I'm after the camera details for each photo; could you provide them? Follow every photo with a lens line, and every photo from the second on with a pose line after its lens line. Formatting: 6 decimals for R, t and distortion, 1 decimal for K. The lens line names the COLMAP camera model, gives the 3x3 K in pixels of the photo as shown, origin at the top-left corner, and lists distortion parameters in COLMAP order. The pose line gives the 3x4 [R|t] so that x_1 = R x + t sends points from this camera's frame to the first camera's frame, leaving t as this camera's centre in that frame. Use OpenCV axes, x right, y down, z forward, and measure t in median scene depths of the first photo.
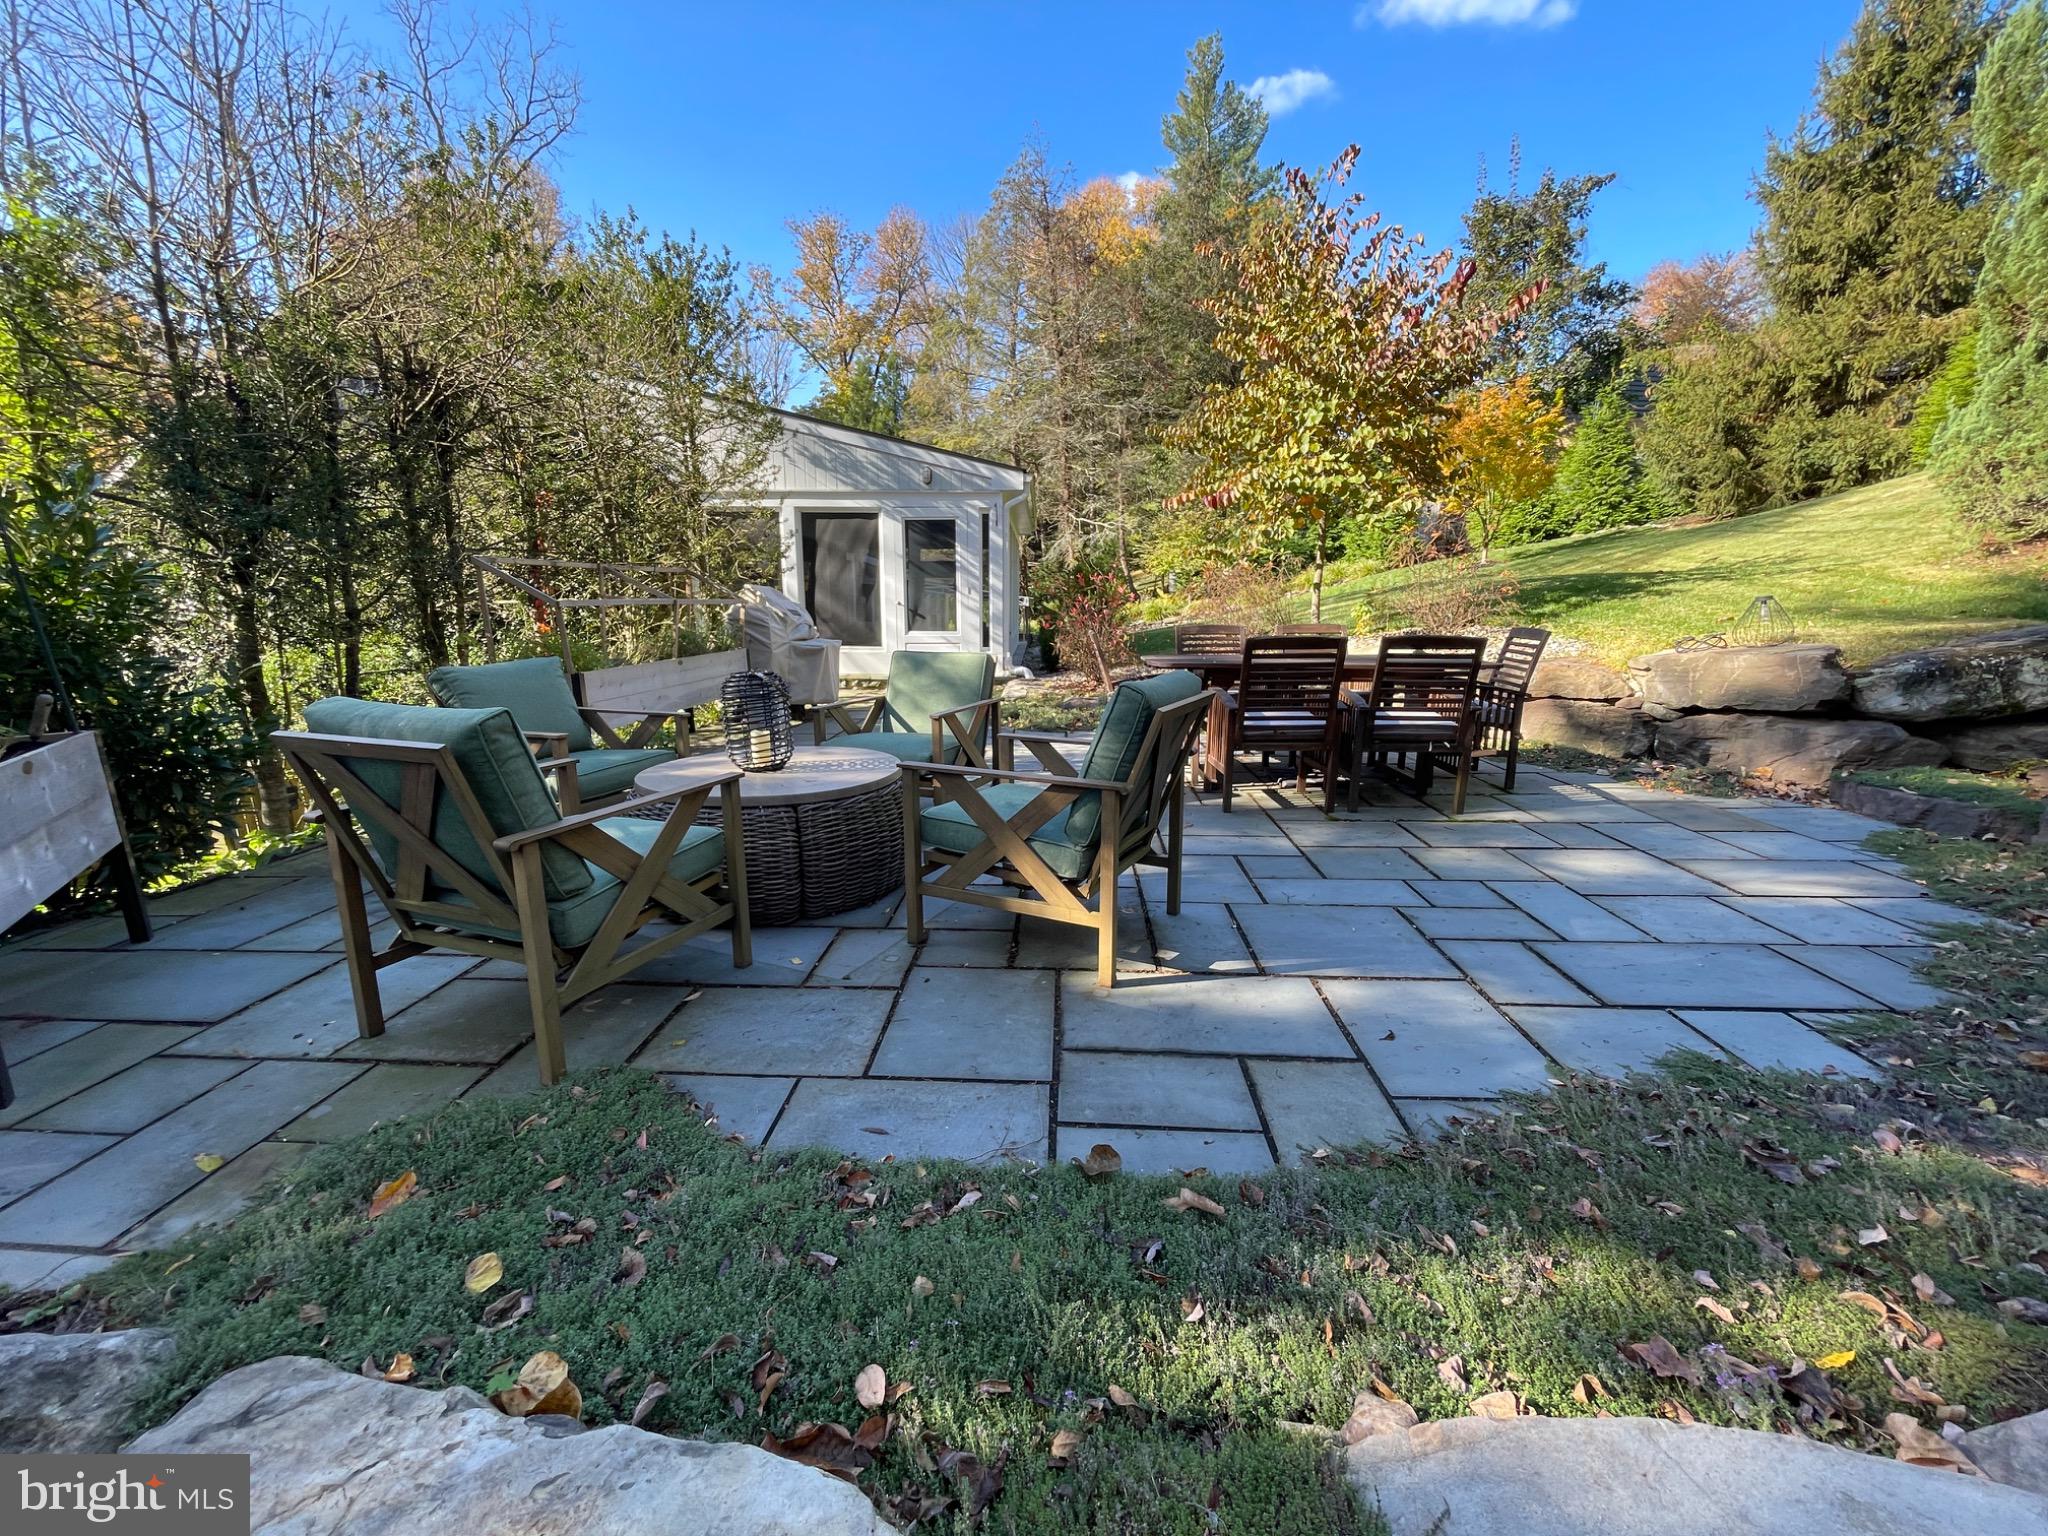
lens RADIAL K [[808.6, 0, 1024.0], [0, 808.6, 768.0], [0, 0, 1]] dist [0.000661, 0.000604]
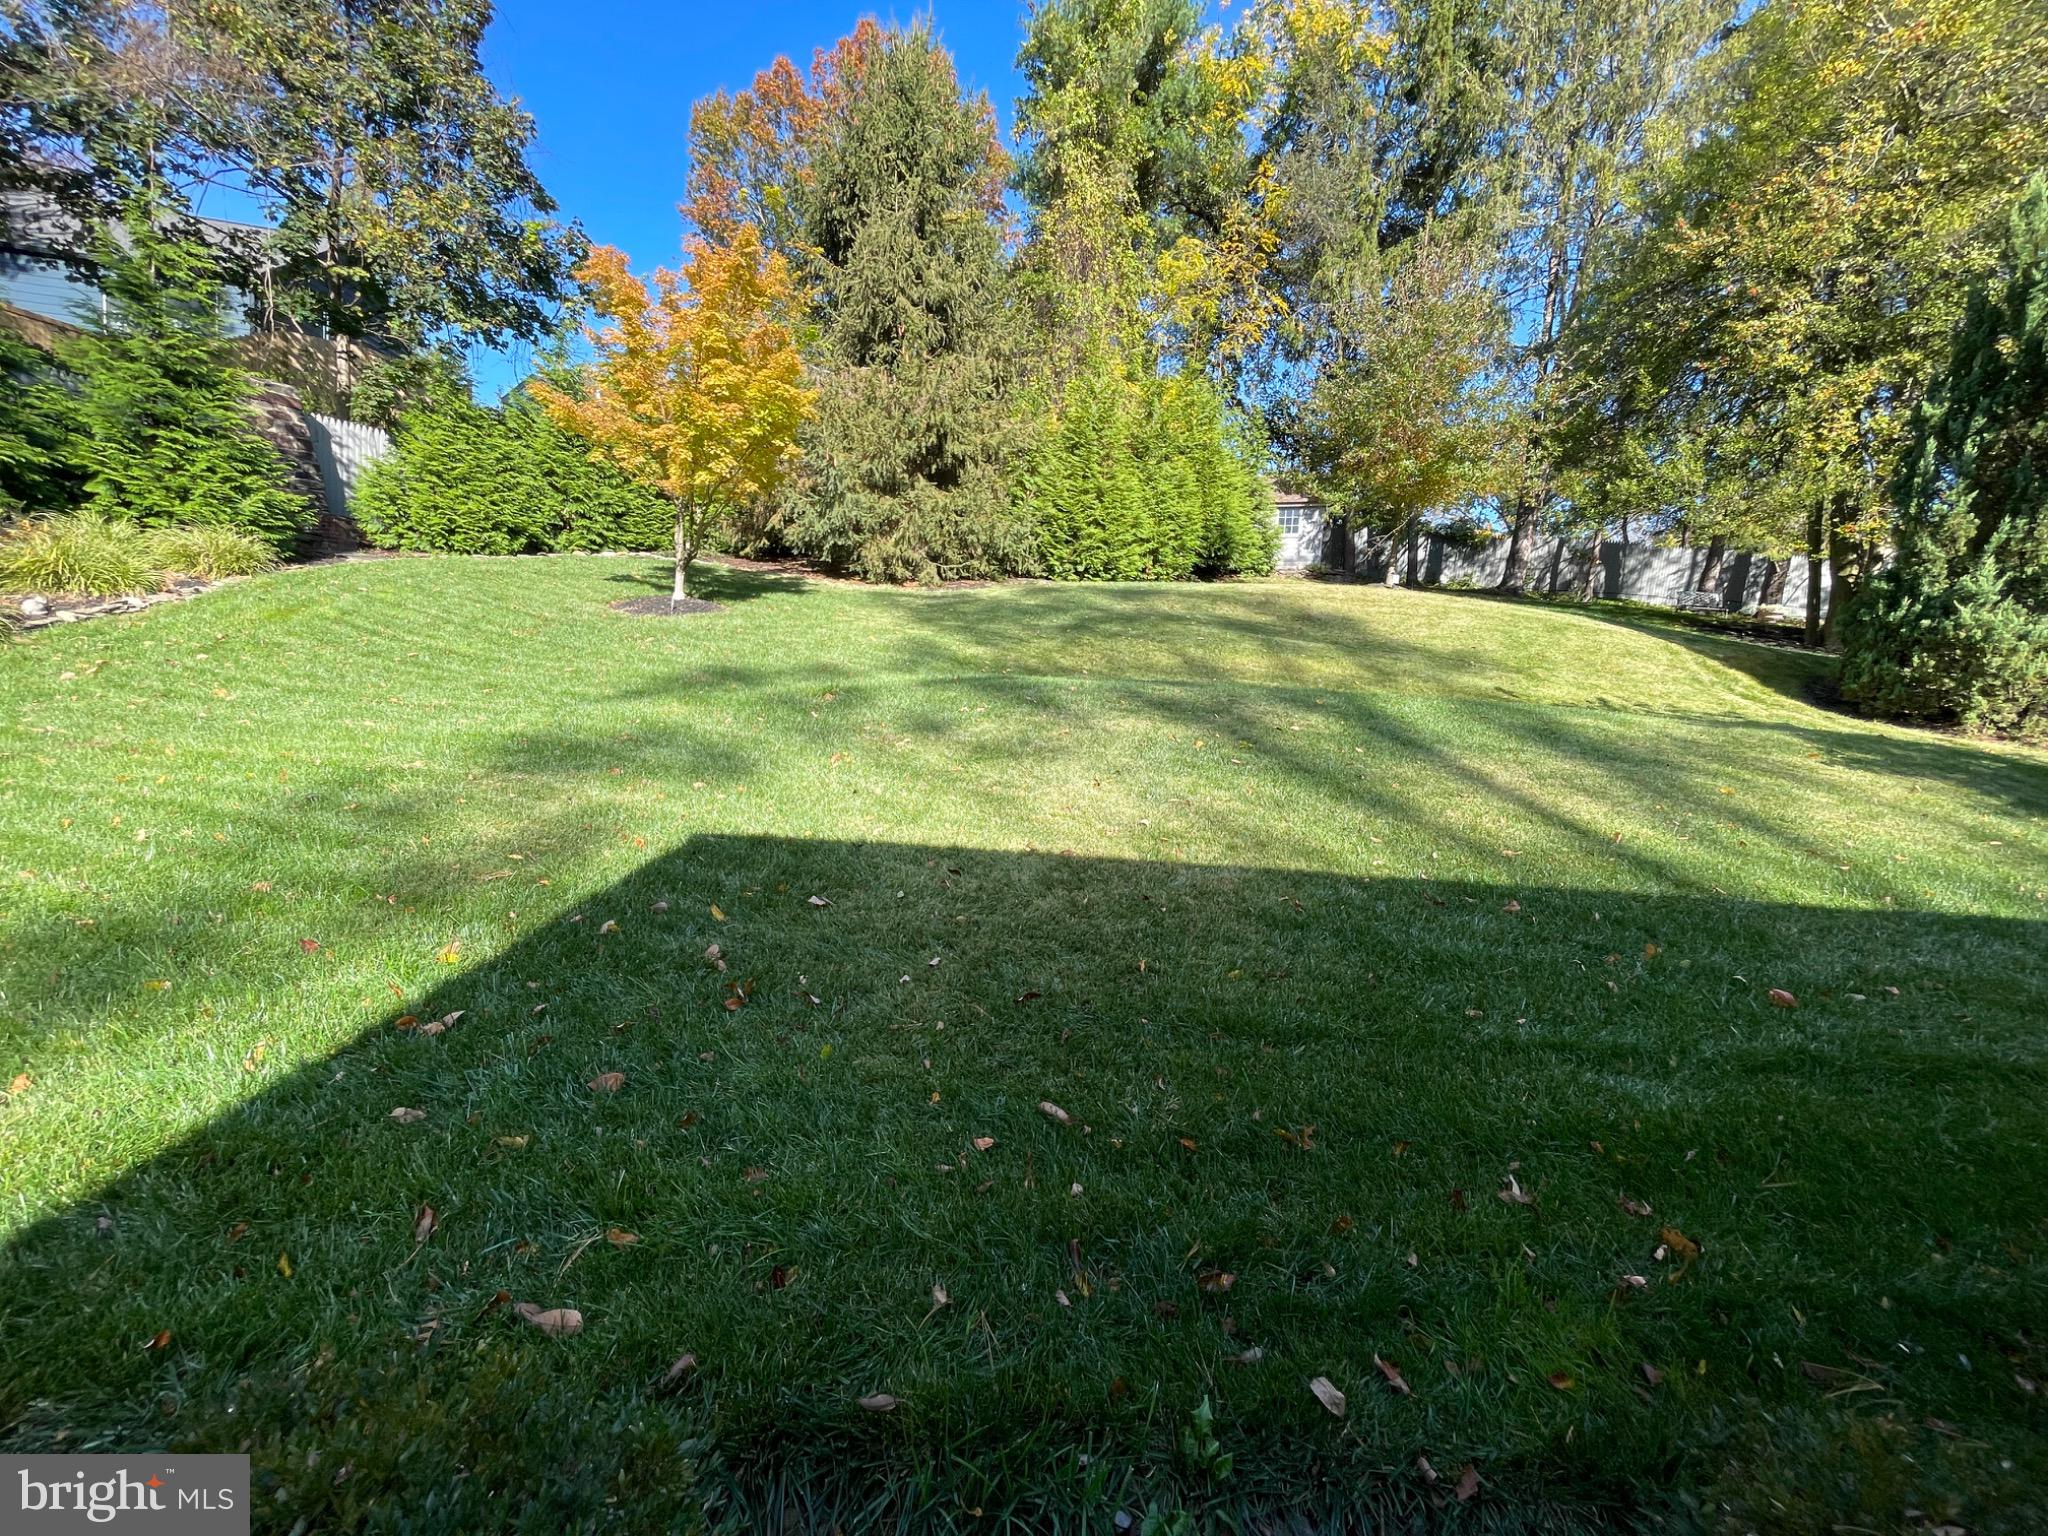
lens RADIAL K [[808.6, 0, 1024.0], [0, 808.6, 768.0], [0, 0, 1]] dist [0.000661, 0.000604]
pose [[-0.054941, -0.121582, 0.991060, 0.013065], [0.128362, 0.983463, 0.127766, -0.152945], [-0.990204, 0.134234, -0.038426, 0.678713]]
